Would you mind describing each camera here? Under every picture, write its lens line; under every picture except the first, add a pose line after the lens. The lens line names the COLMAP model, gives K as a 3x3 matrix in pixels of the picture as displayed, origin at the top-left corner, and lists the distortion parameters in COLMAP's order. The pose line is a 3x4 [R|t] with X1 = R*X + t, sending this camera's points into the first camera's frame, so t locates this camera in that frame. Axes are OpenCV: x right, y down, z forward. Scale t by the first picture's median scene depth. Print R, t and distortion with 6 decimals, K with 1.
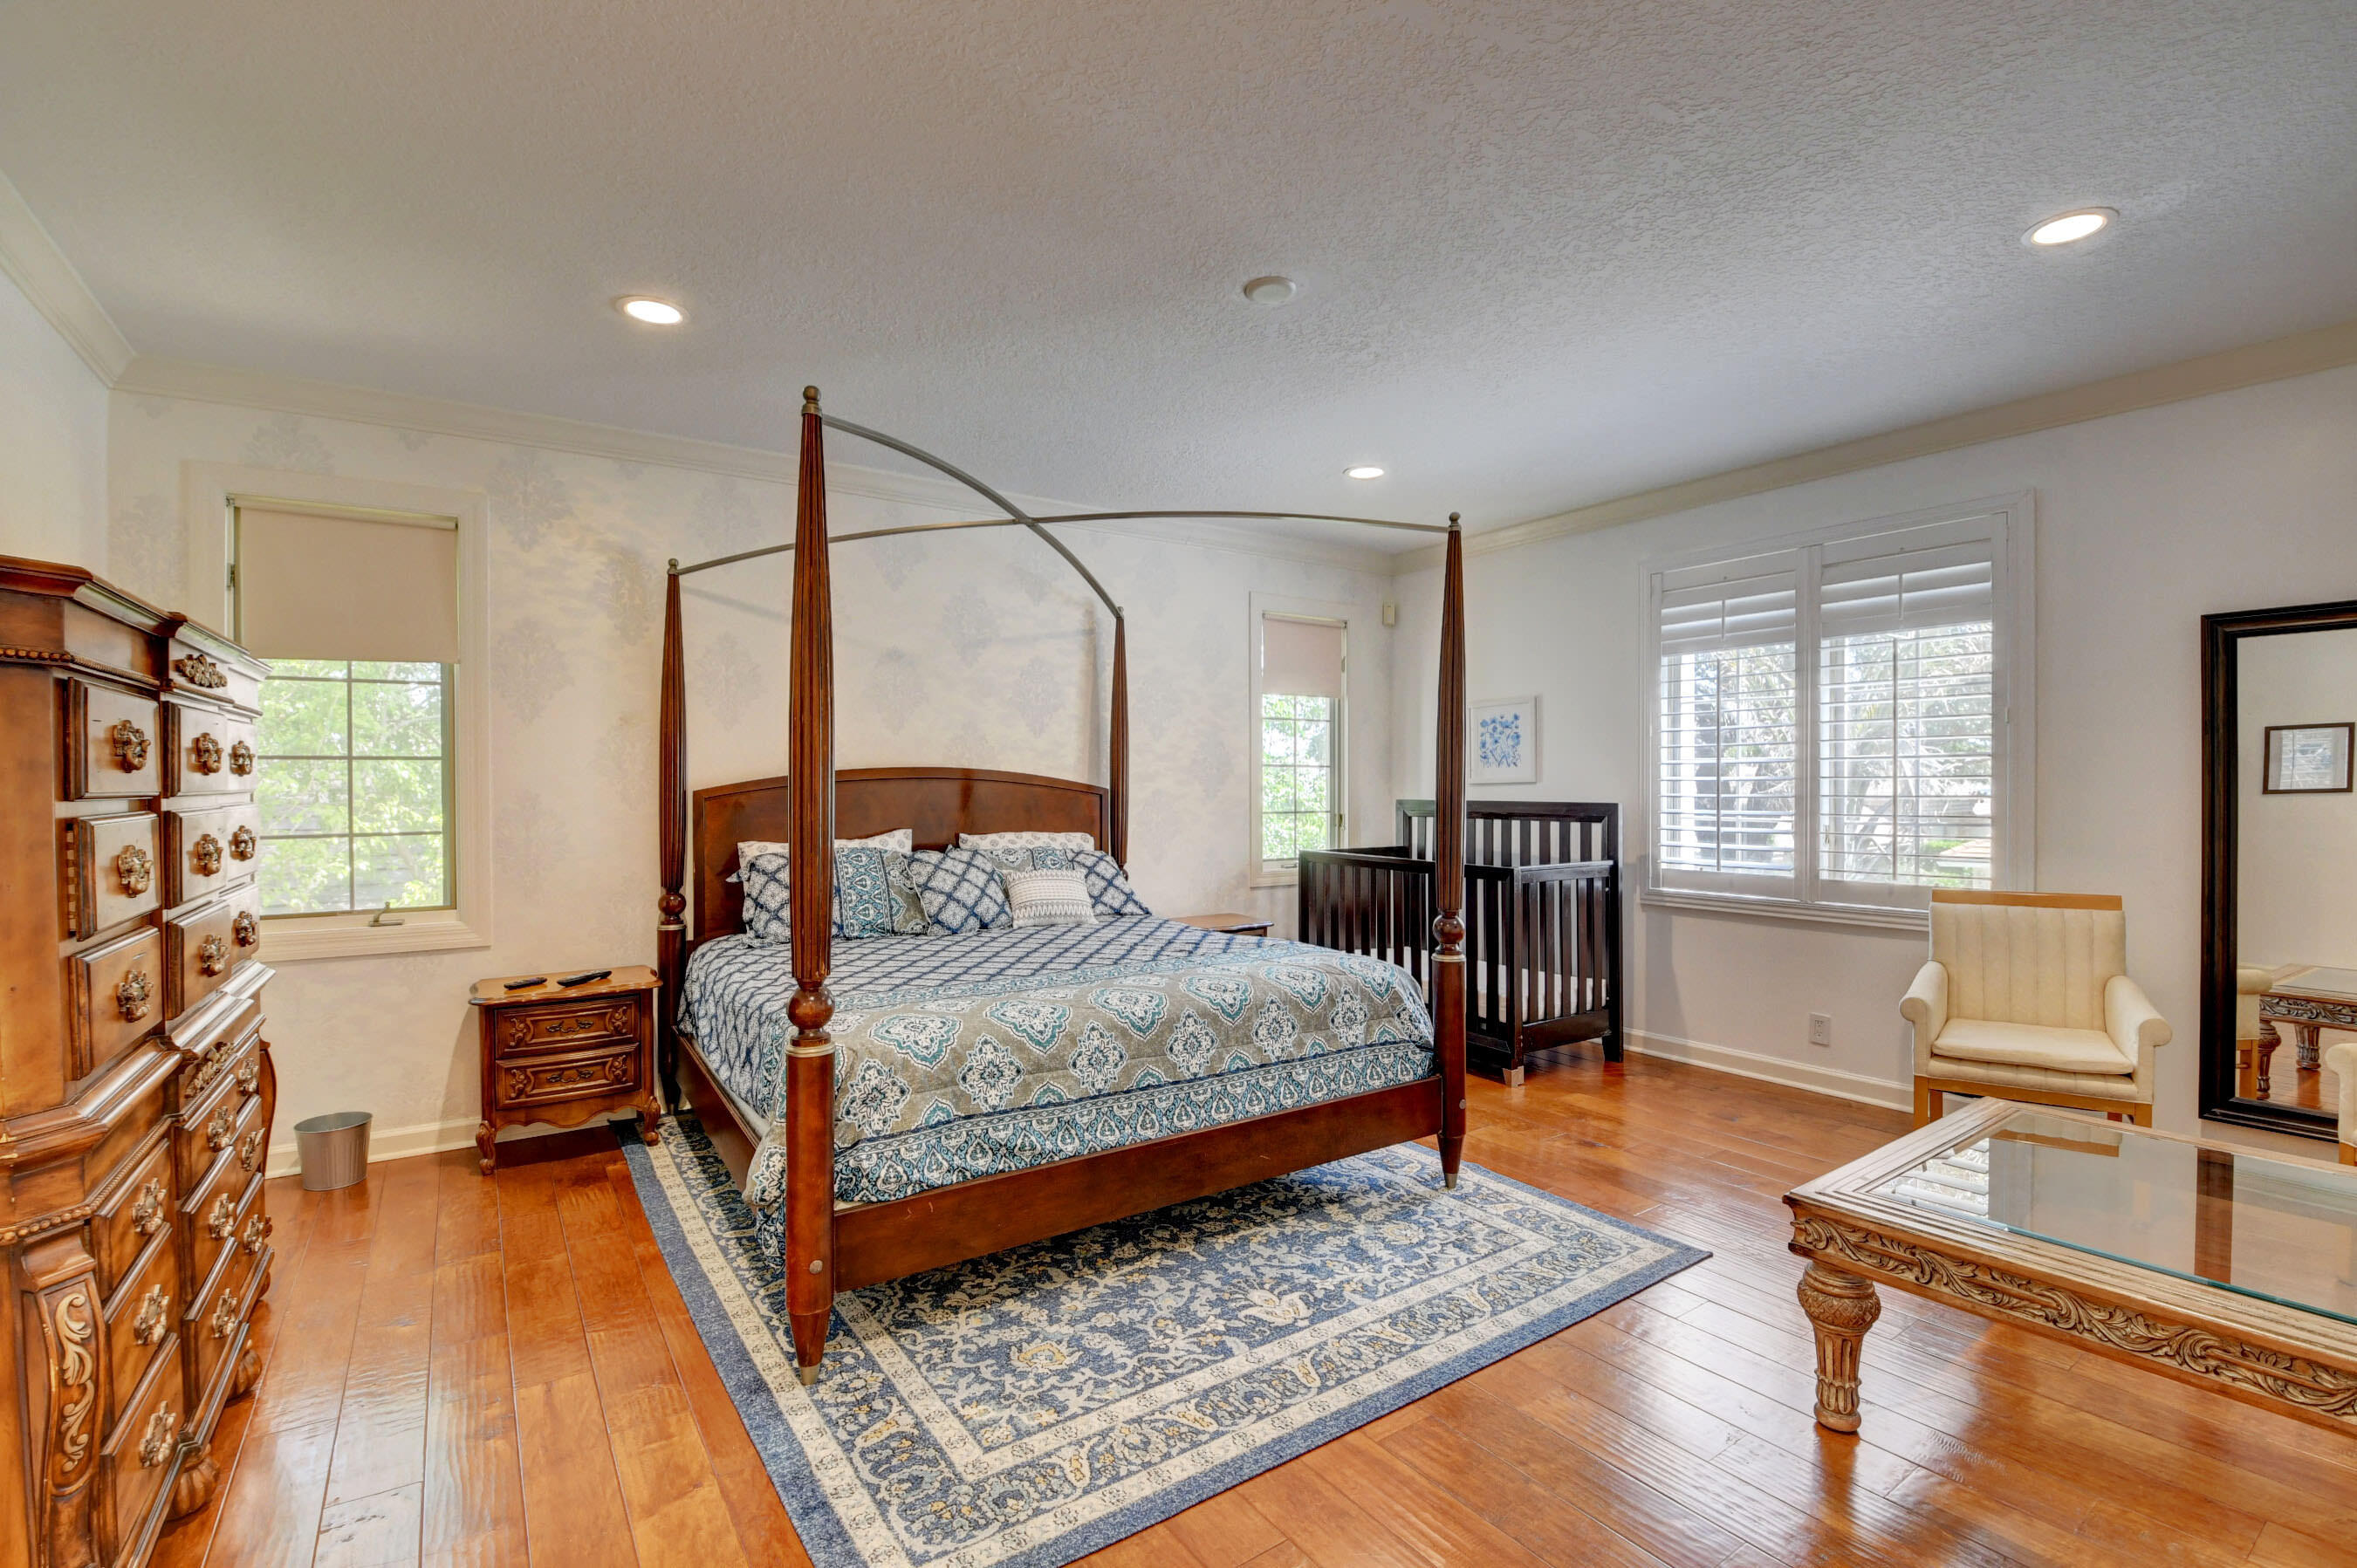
lens RADIAL K [[1039.9, 0, 1169.8], [0, 1039.9, 785.2], [0, 0, 1]] dist [0.023636, -0.030504]
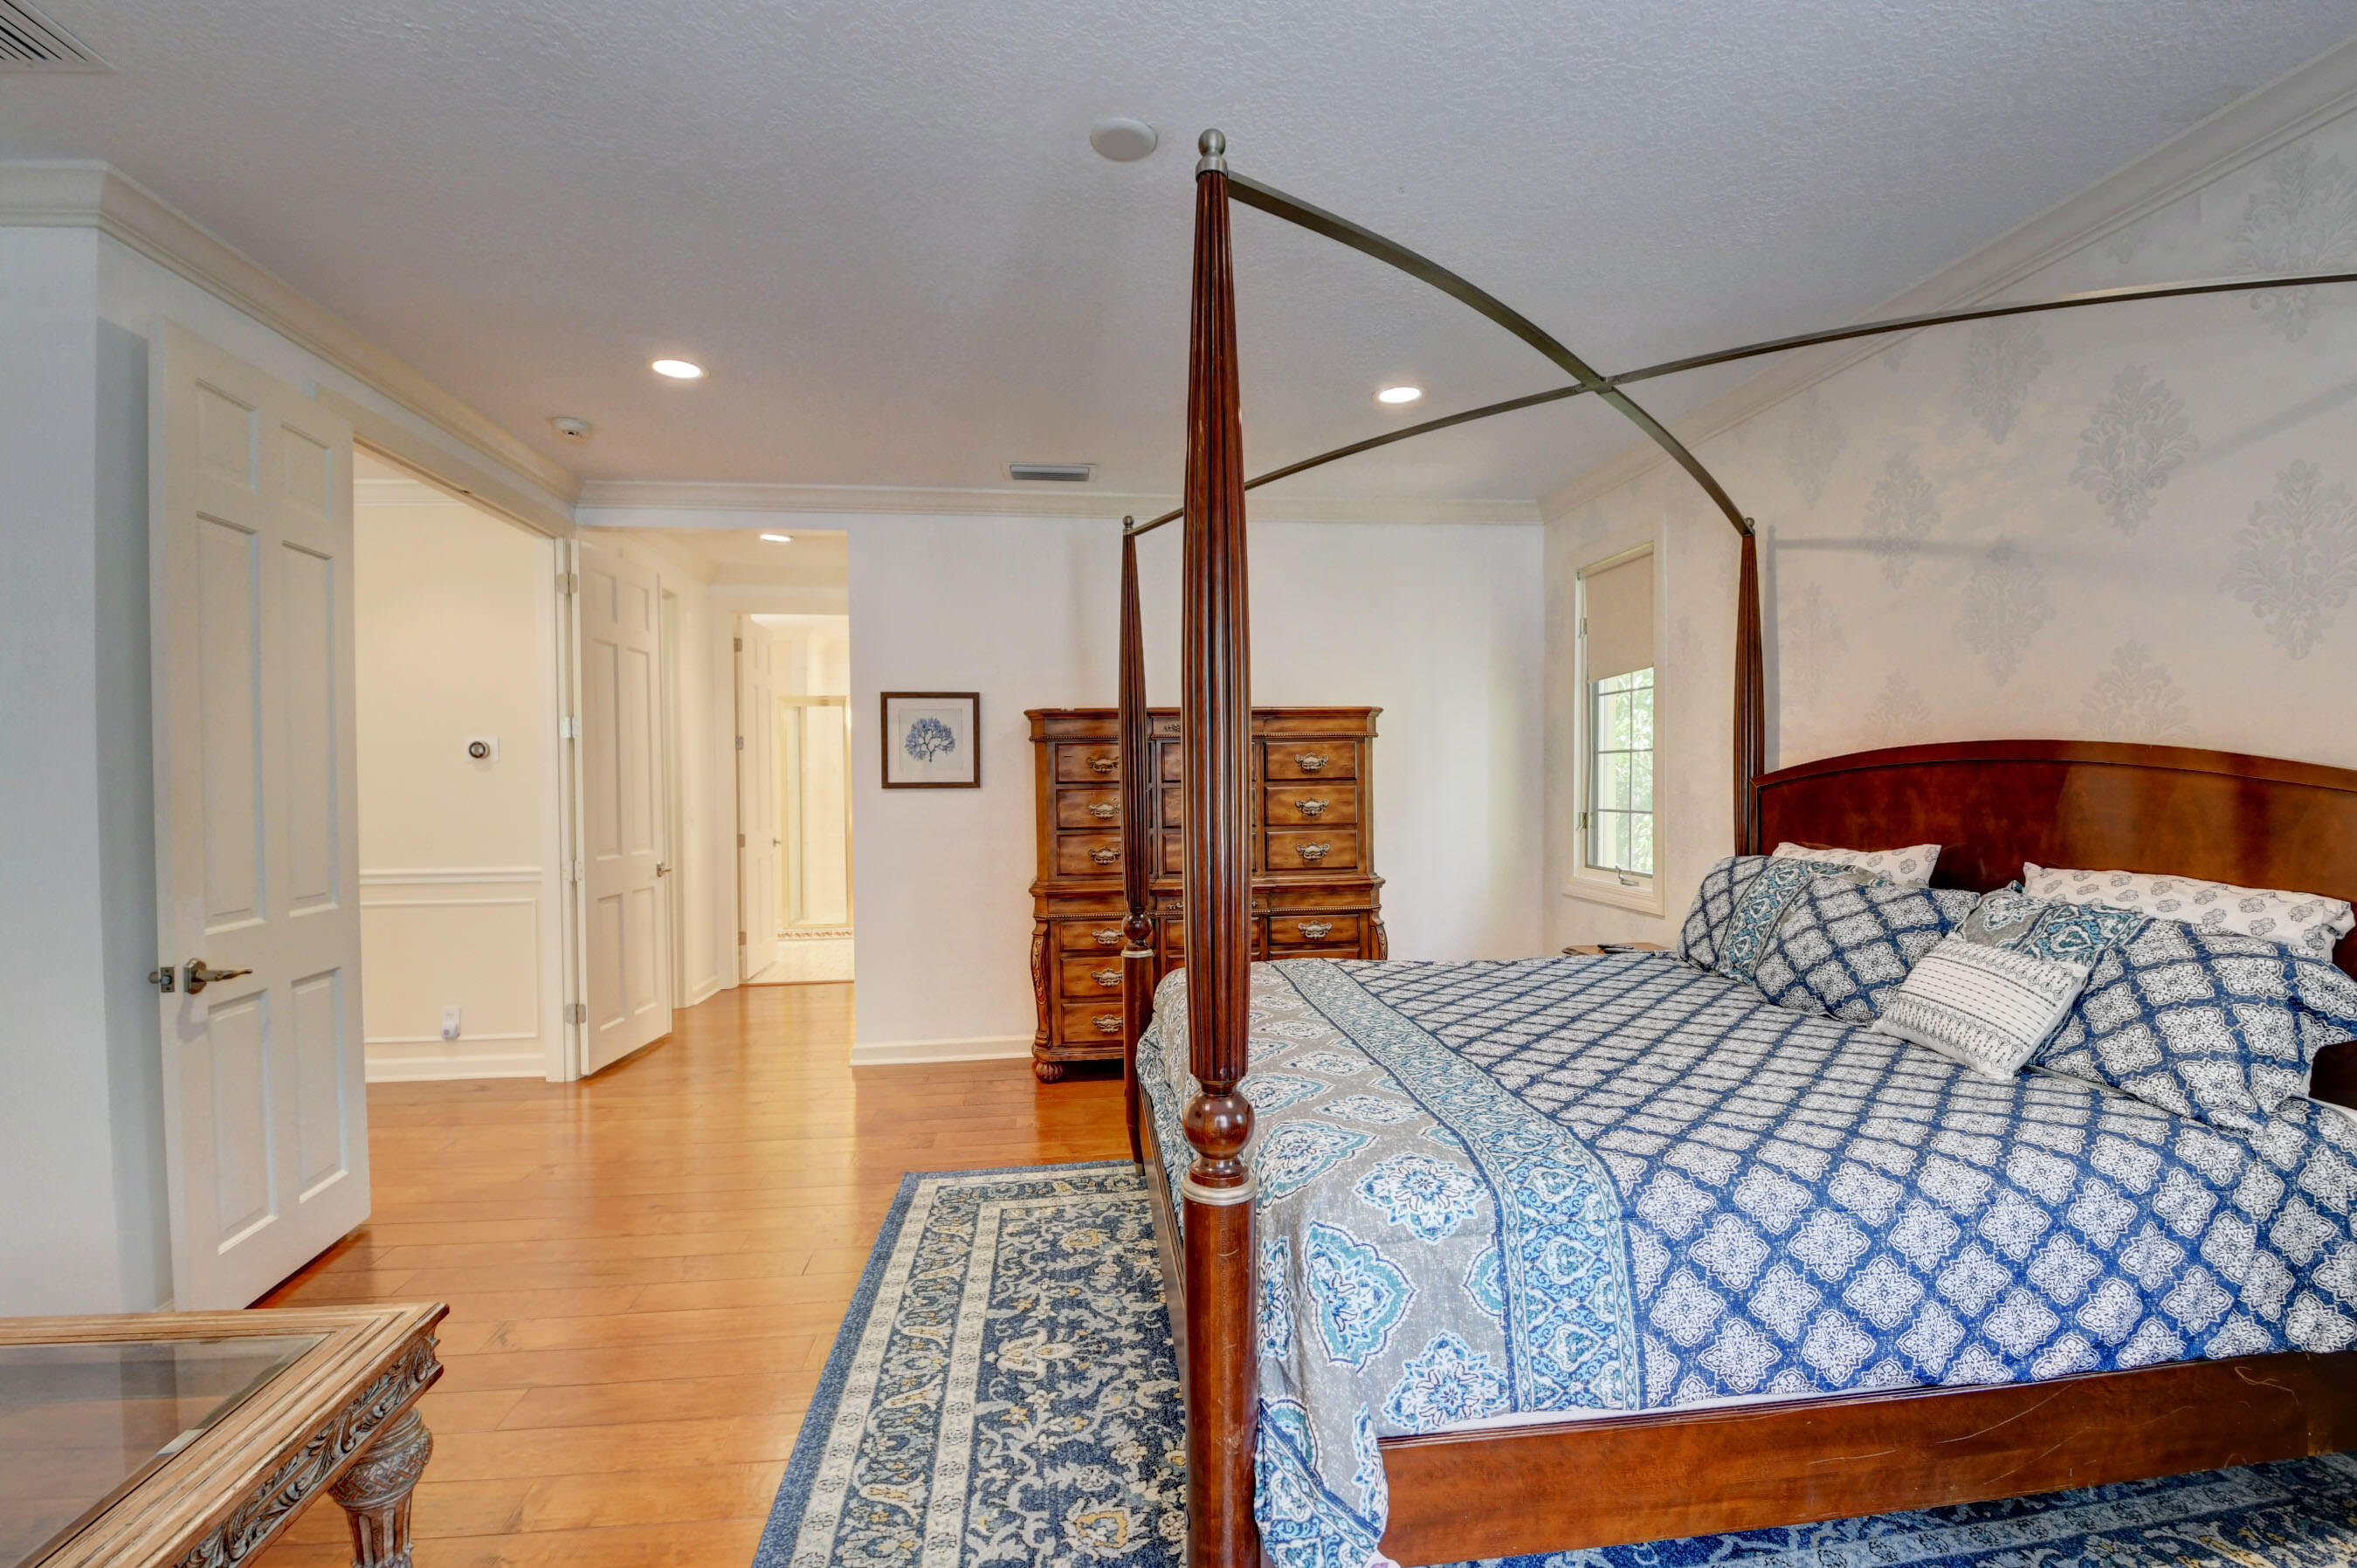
lens RADIAL K [[1039.8, 0, 1169.8], [0, 1039.8, 785.2], [0, 0, 1]] dist [0.023636, -0.030504]
pose [[-0.452677, 0.020626, -0.891436, 0.752843], [0.009778, 0.999787, 0.018167, -0.011966], [0.891621, -0.000493, -0.452783, 1.341938]]
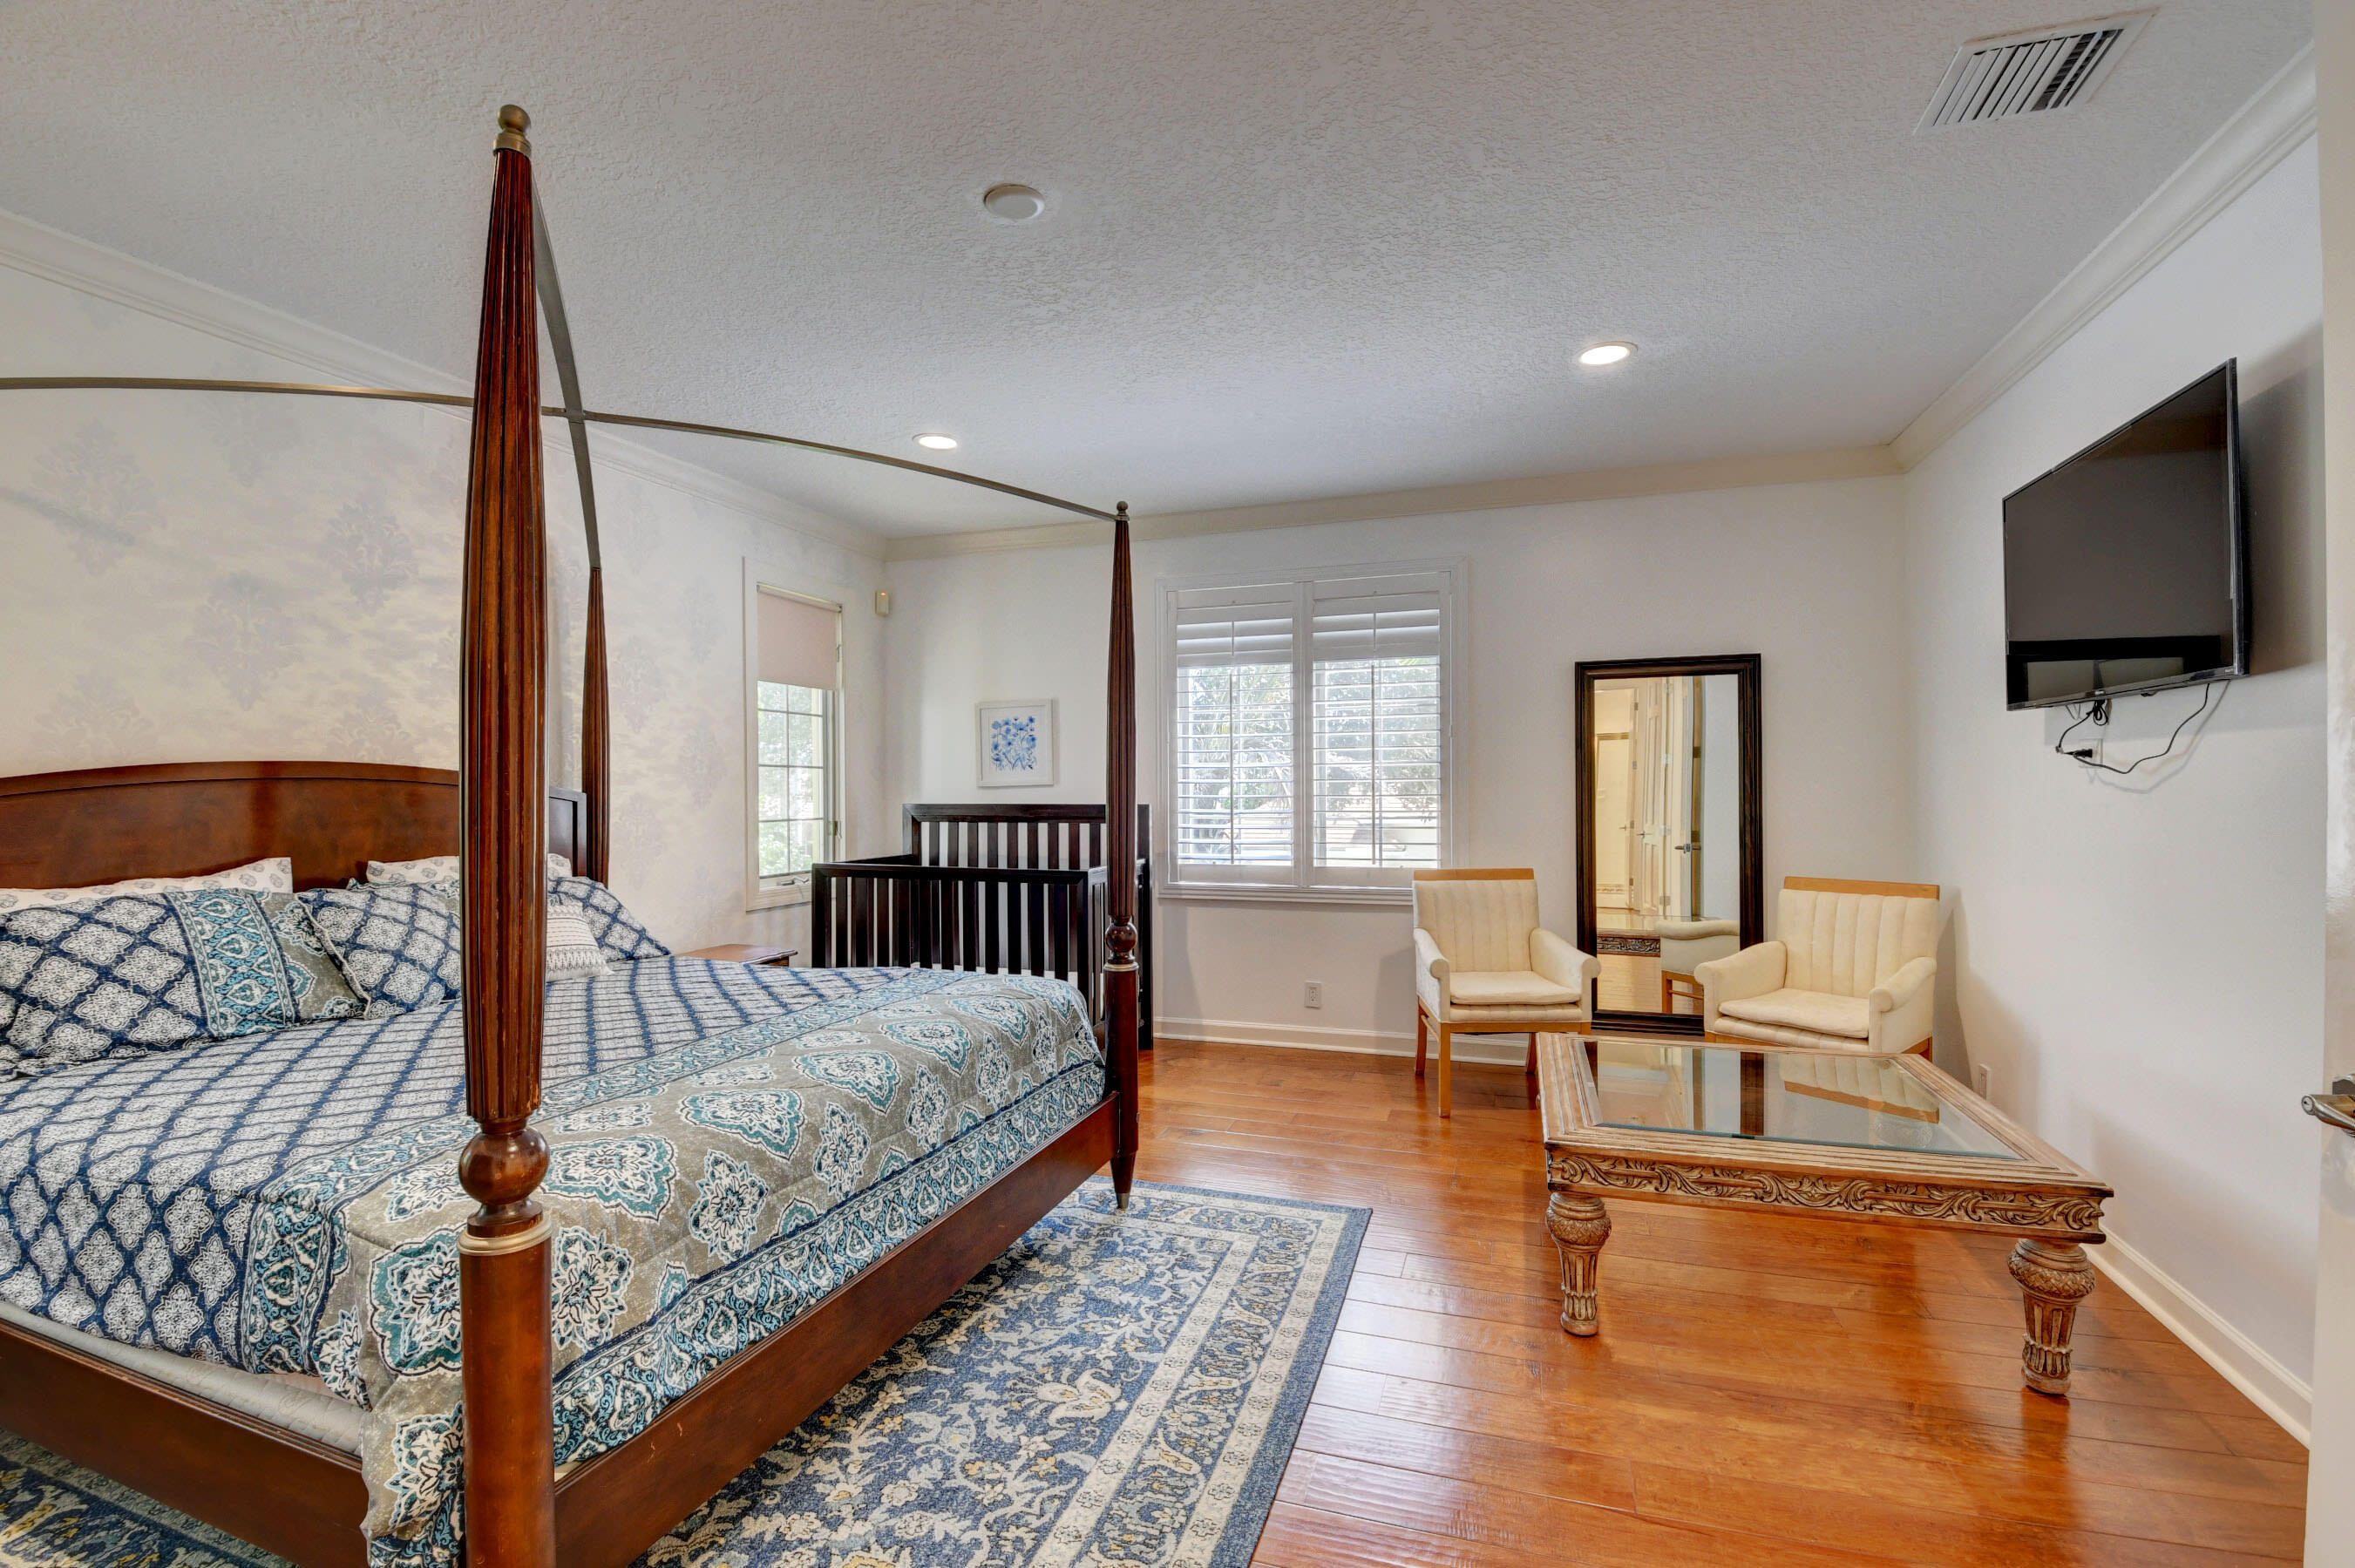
lens RADIAL K [[1042.4, 0, 1166.2], [0, 1042.4, 789.9], [0, 0, 1]] dist [0.037229, -0.053180]
pose [[0.797105, -0.003501, 0.603831, -0.314589], [0.003739, 0.999993, 0.000861, 0.002910], [-0.603829, 0.001571, 0.797112, 0.241369]]
